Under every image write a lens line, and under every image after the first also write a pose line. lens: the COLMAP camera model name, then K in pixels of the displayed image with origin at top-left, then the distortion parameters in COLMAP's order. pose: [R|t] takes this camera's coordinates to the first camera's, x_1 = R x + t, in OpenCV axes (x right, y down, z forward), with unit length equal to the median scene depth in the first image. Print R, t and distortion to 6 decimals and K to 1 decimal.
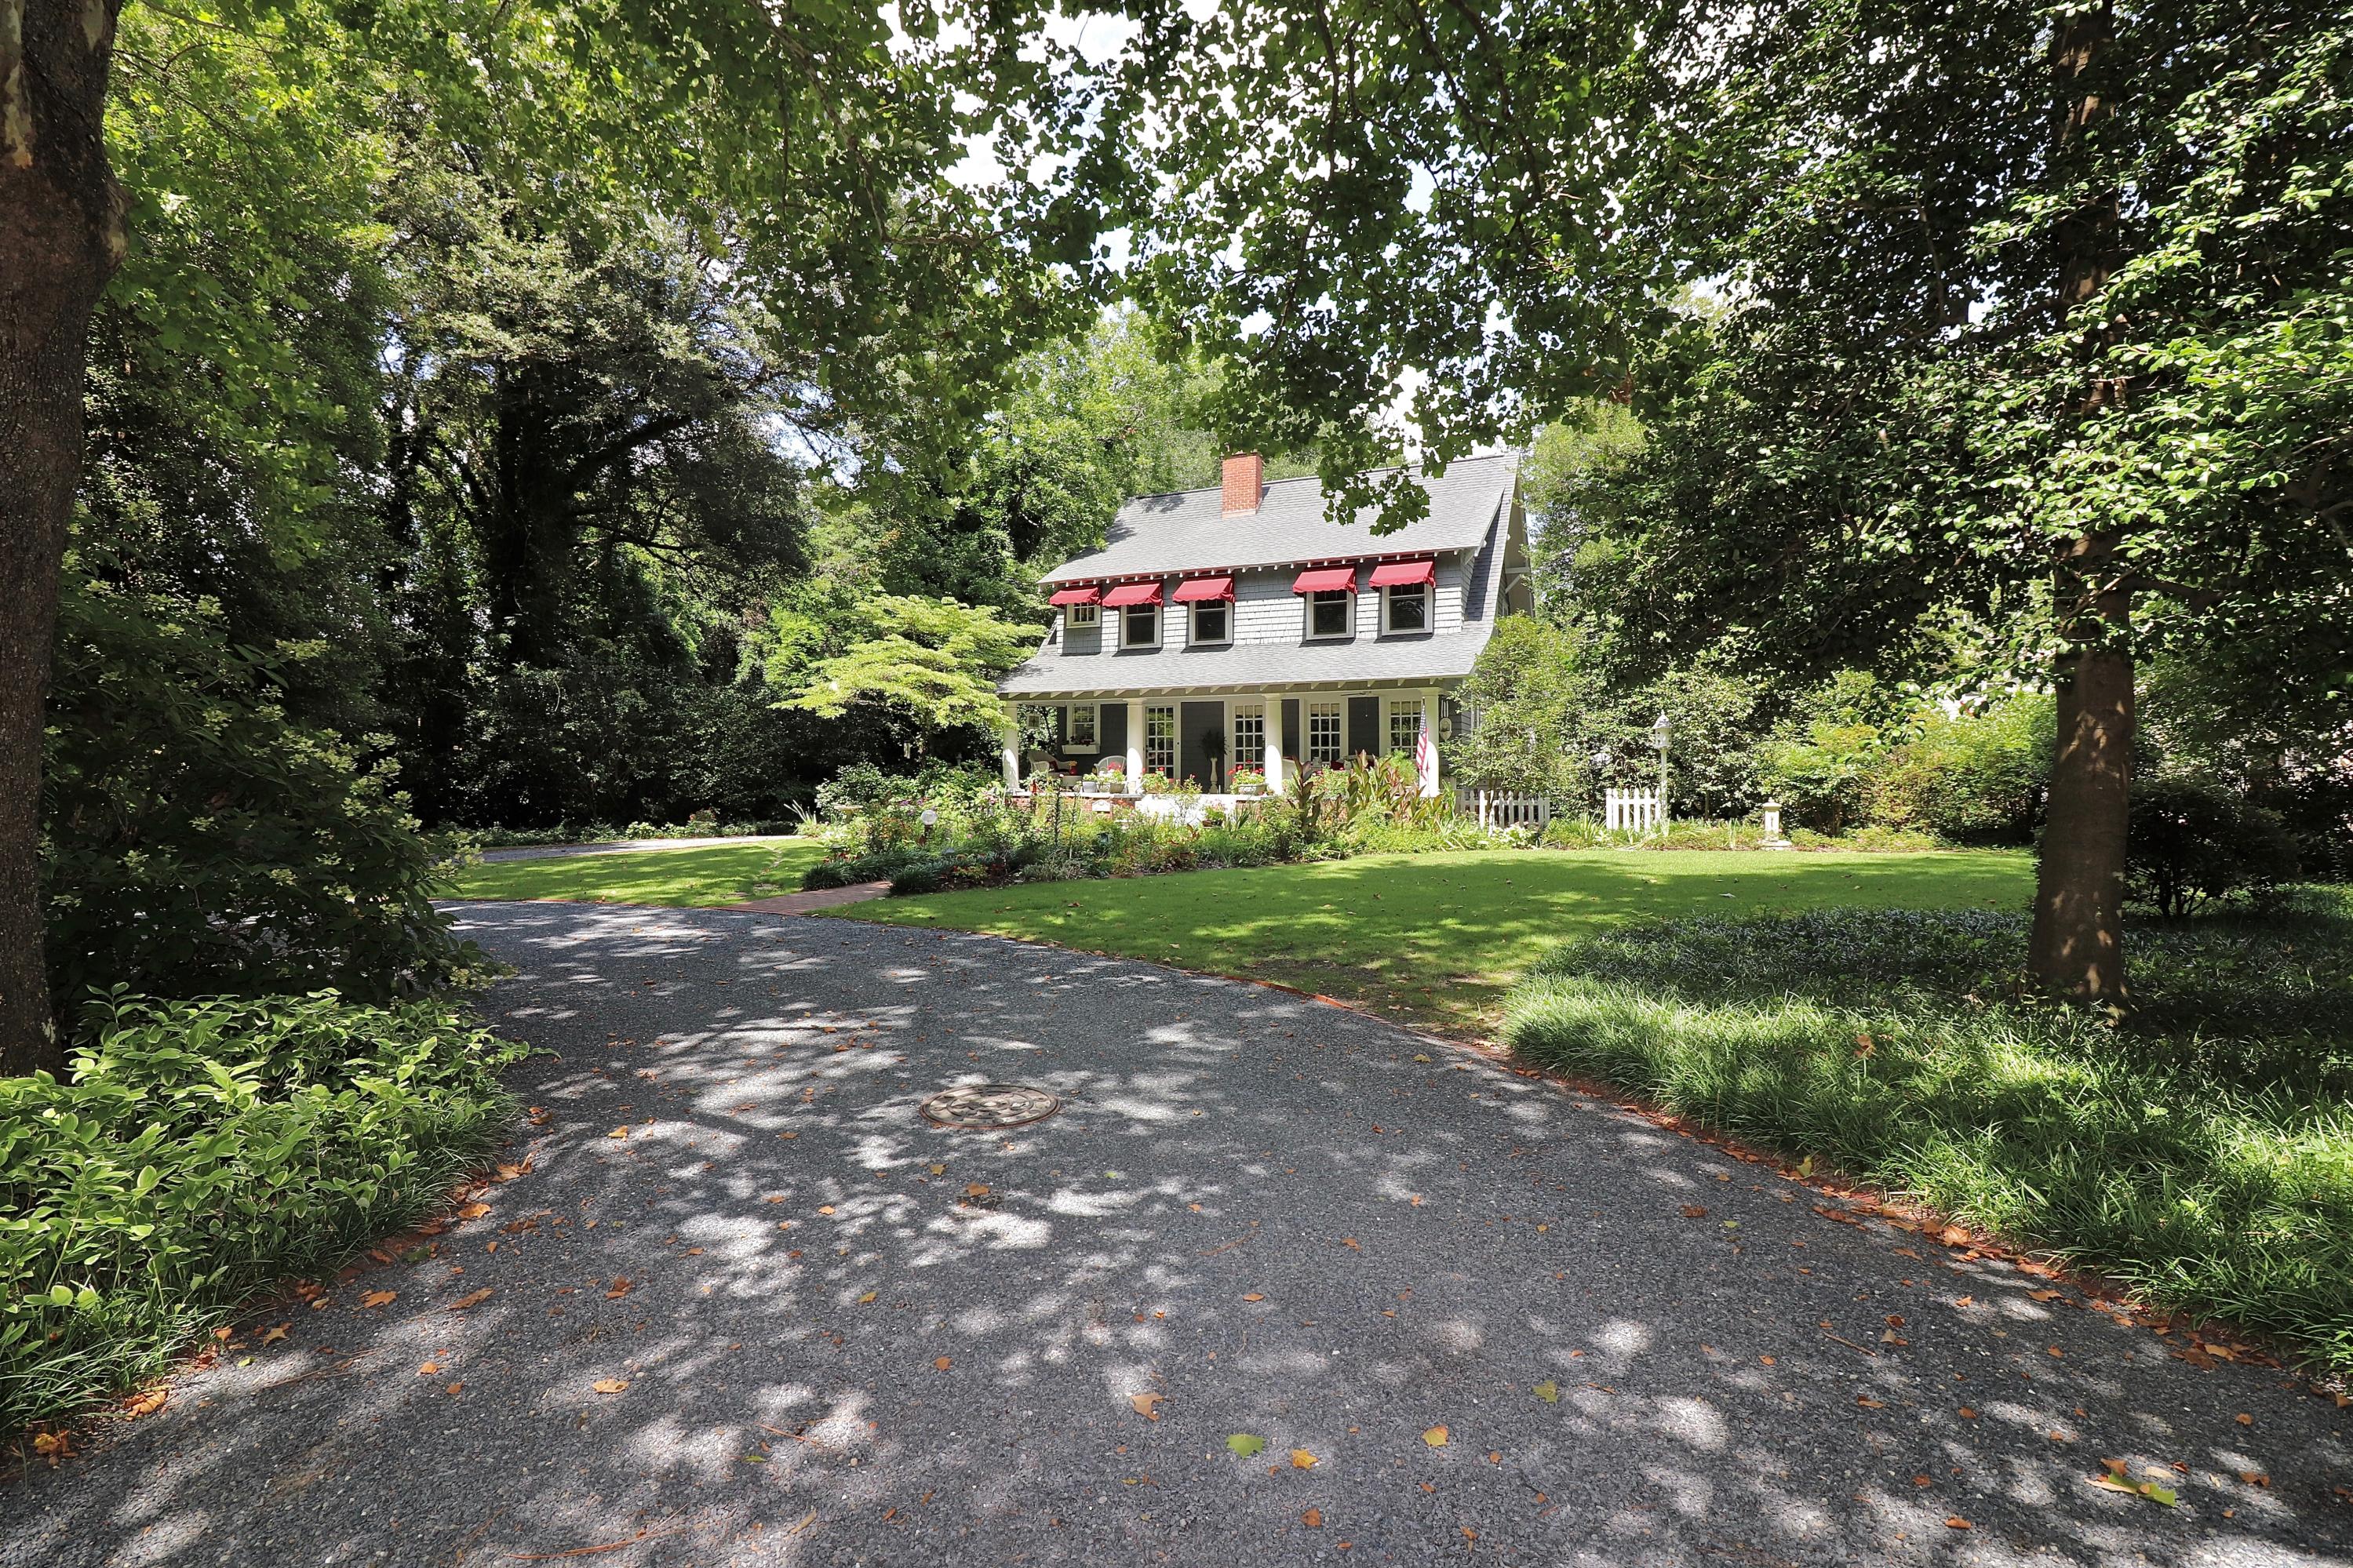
lens RADIAL K [[1141.3, 0, 1170.1], [0, 1141.3, 745.5], [0, 0, 1]] dist [-0.003257, -0.000823]
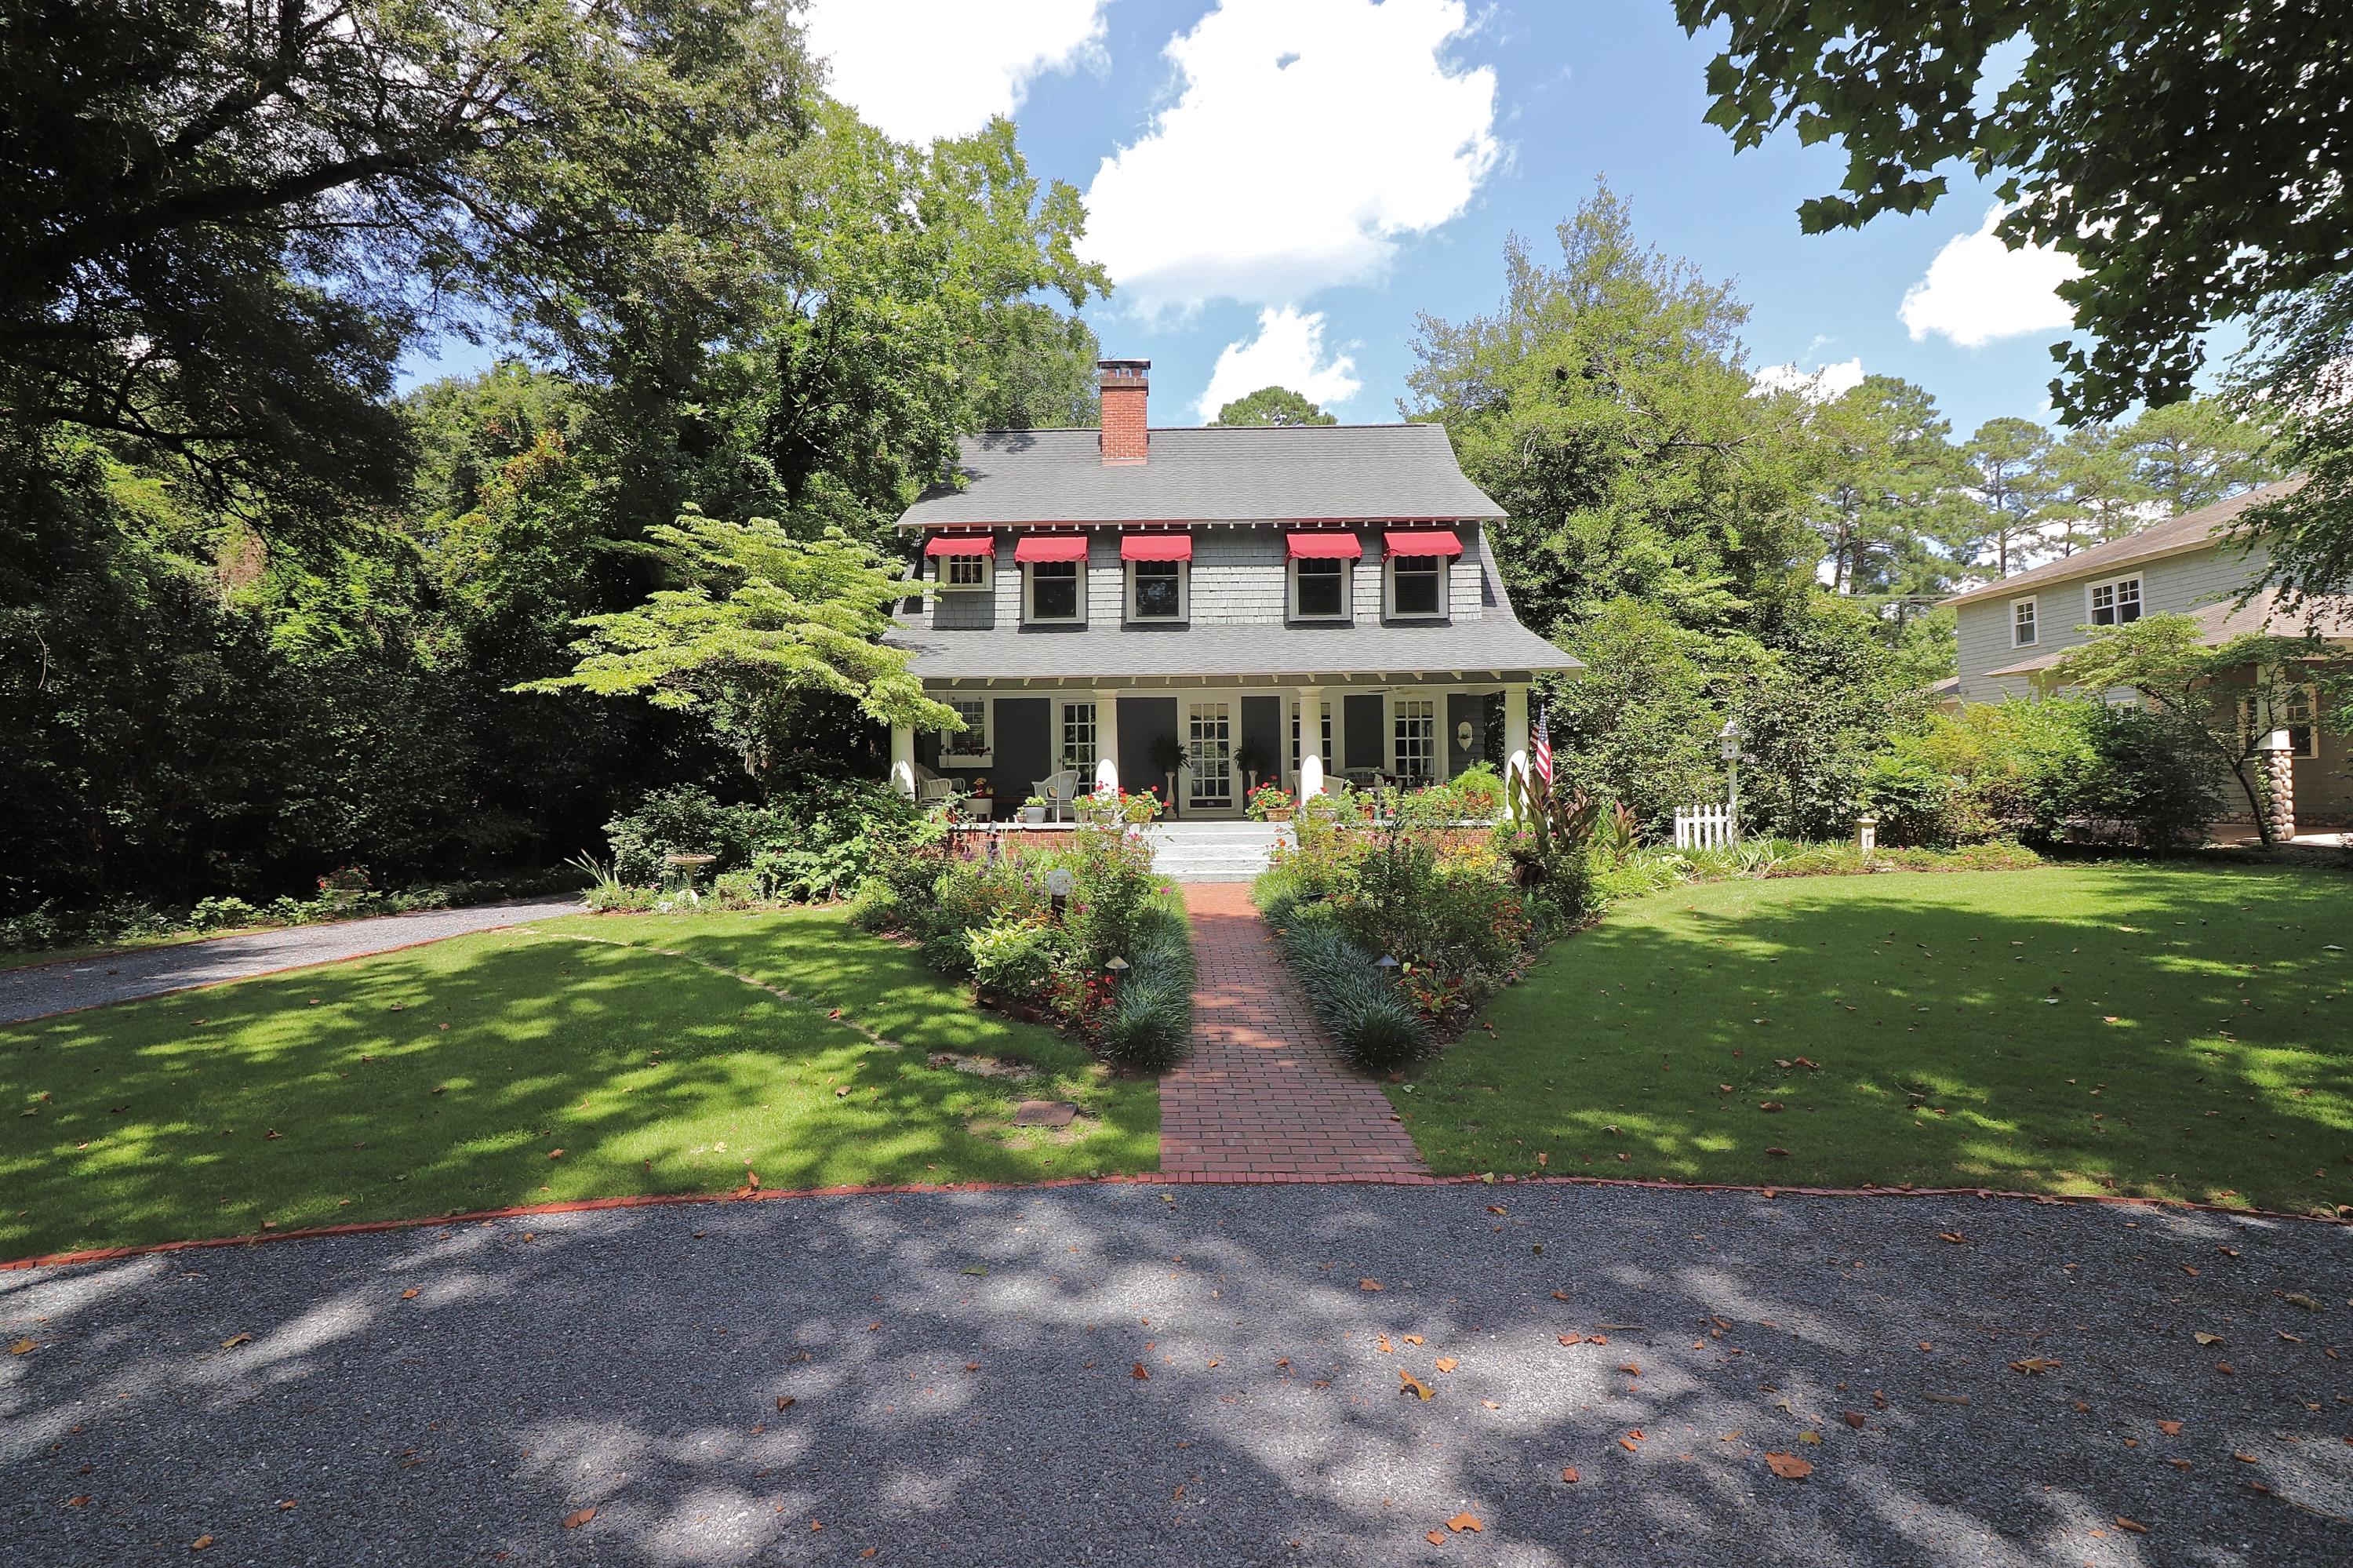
lens RADIAL K [[1141.5, 0, 1170.1], [0, 1141.5, 745.5], [0, 0, 1]] dist [-0.003257, -0.000823]
pose [[0.910766, 0.003658, 0.412906, -0.277144], [0.000959, 0.999939, -0.010973, 0.001485], [-0.412921, 0.010389, 0.910708, 0.319439]]
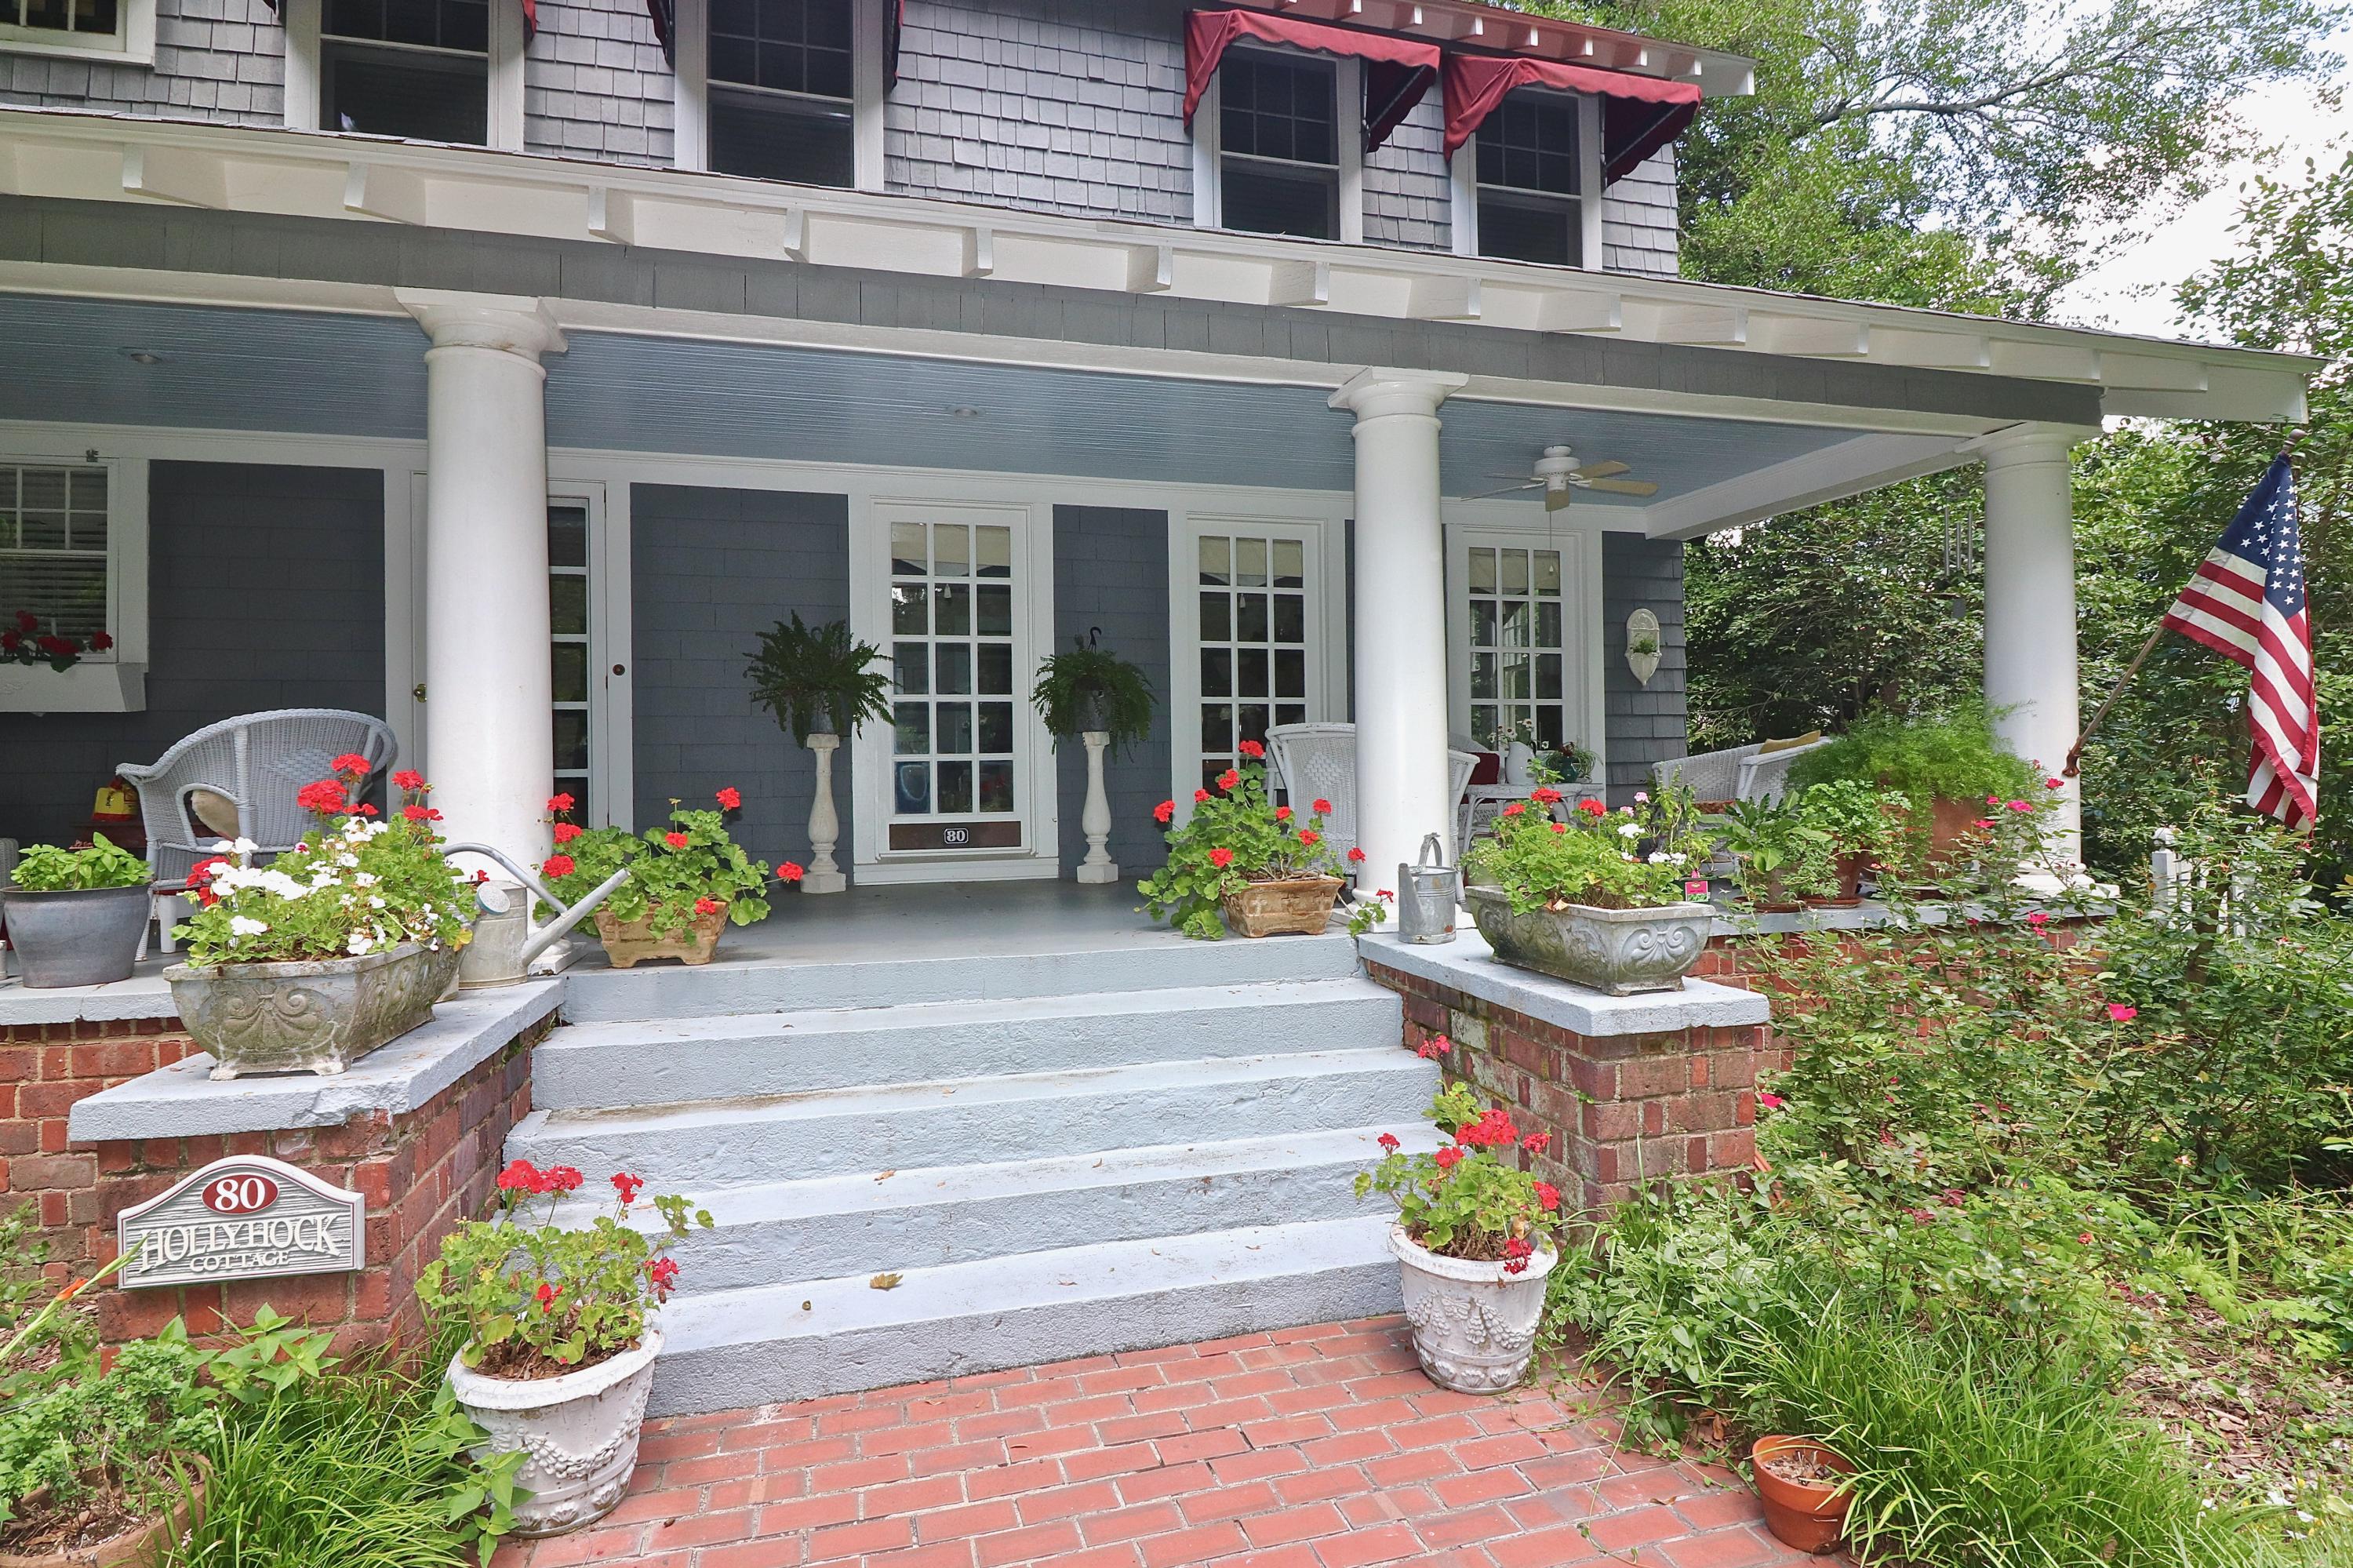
lens RADIAL K [[1158.8, 0, 1165.0], [0, 1158.8, 774.4], [0, 0, 1]] dist [-0.002188, -0.012571]
pose [[0.770231, -0.009836, 0.637689, -0.056688], [-0.003752, 0.999794, 0.019954, 0.013860], [-0.637753, -0.017762, 0.770036, 0.793353]]
